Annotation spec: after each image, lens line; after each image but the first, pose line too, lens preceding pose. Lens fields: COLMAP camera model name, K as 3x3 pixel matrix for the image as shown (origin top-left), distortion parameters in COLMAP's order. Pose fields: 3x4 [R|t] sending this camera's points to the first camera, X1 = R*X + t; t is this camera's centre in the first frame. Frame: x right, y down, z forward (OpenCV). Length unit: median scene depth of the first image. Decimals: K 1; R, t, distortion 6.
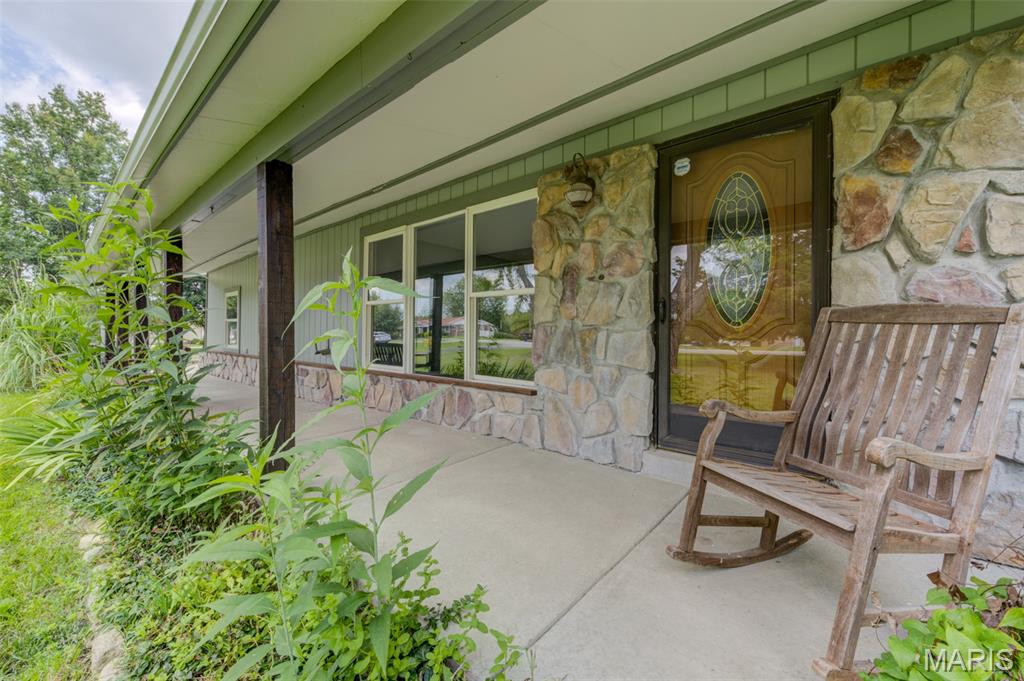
lens RADIAL K [[408.6, 0, 509.0], [0, 408.6, 335.8], [0, 0, 1]] dist [0.007680, -0.001827]
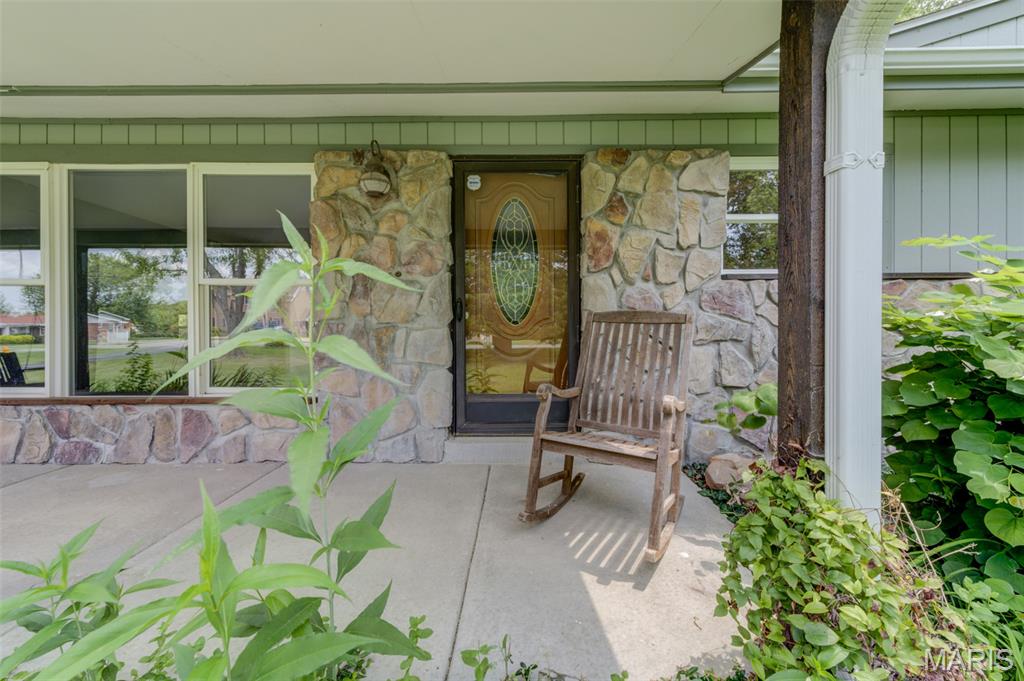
lens RADIAL K [[408.6, 0, 509.7], [0, 408.6, 337.3], [0, 0, 1]] dist [0.007680, -0.001827]
pose [[0.750687, -0.018467, 0.660400, -0.242796], [0.011901, 0.999825, 0.014430, -0.002536], [-0.660551, -0.002973, 0.750775, 0.090127]]
